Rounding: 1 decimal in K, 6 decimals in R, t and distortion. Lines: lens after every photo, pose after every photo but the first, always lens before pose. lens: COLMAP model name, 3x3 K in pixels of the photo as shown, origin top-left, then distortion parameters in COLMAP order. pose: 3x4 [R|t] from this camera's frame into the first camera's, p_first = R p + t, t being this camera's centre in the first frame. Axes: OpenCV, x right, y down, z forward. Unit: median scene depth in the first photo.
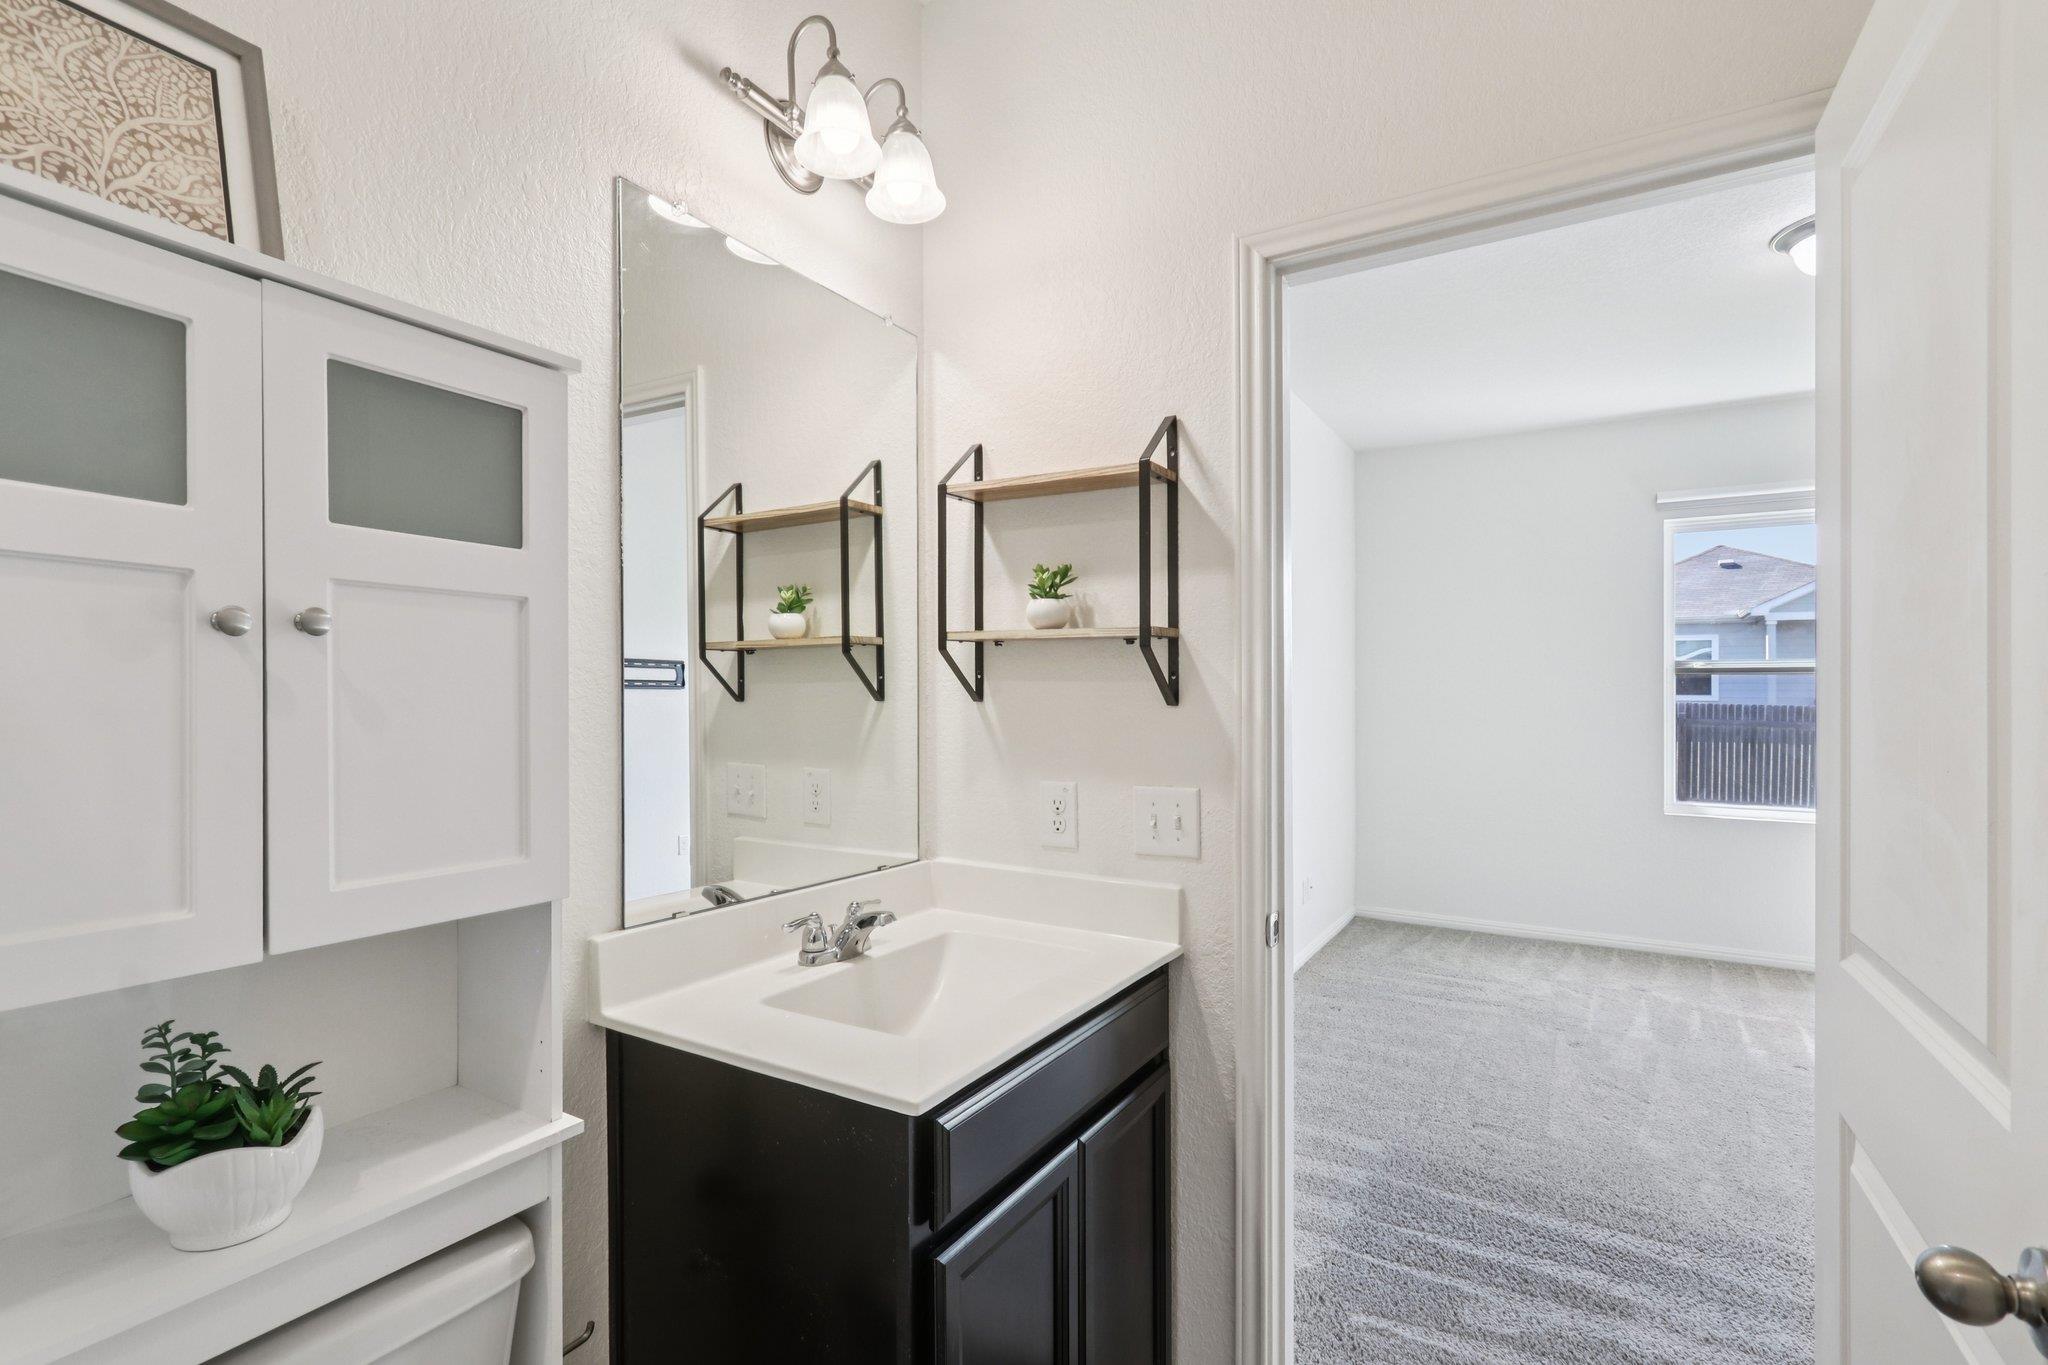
lens RADIAL K [[959.9, 0, 1020.6], [0, 959.9, 691.6], [0, 0, 1]] dist [-0.015374, 0.003997]
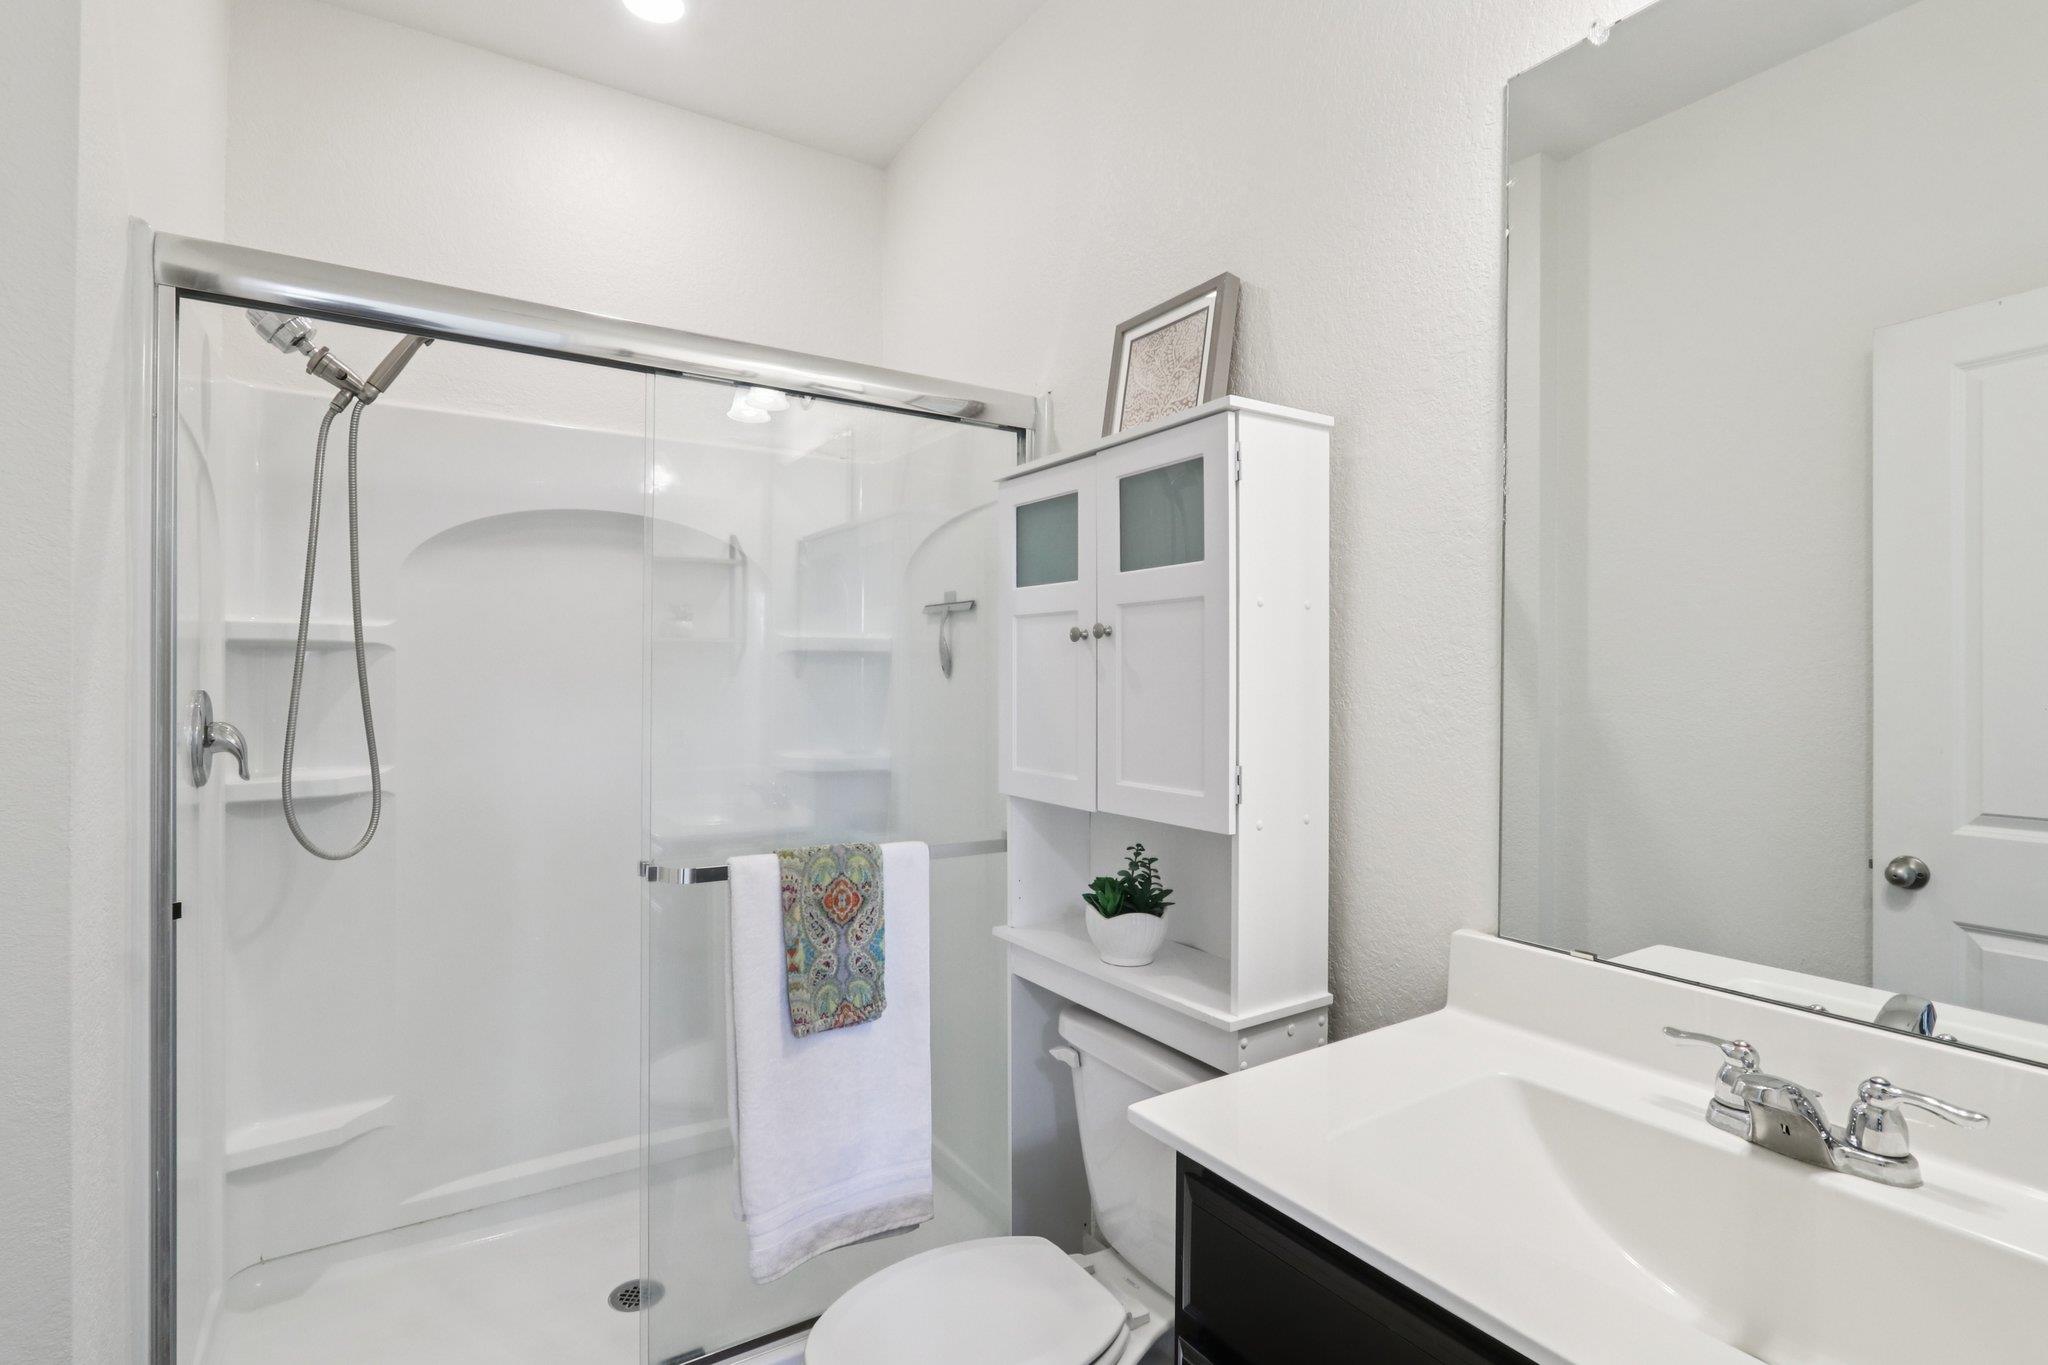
lens RADIAL K [[959.9, 0, 1039.8], [0, 959.9, 672.6], [0, 0, 1]] dist [-0.015374, 0.003997]
pose [[-0.439860, -0.009931, -0.898012, 0.914520], [-0.001411, 0.999945, -0.010368, 0.024285], [0.898065, -0.003293, -0.439850, 1.635768]]
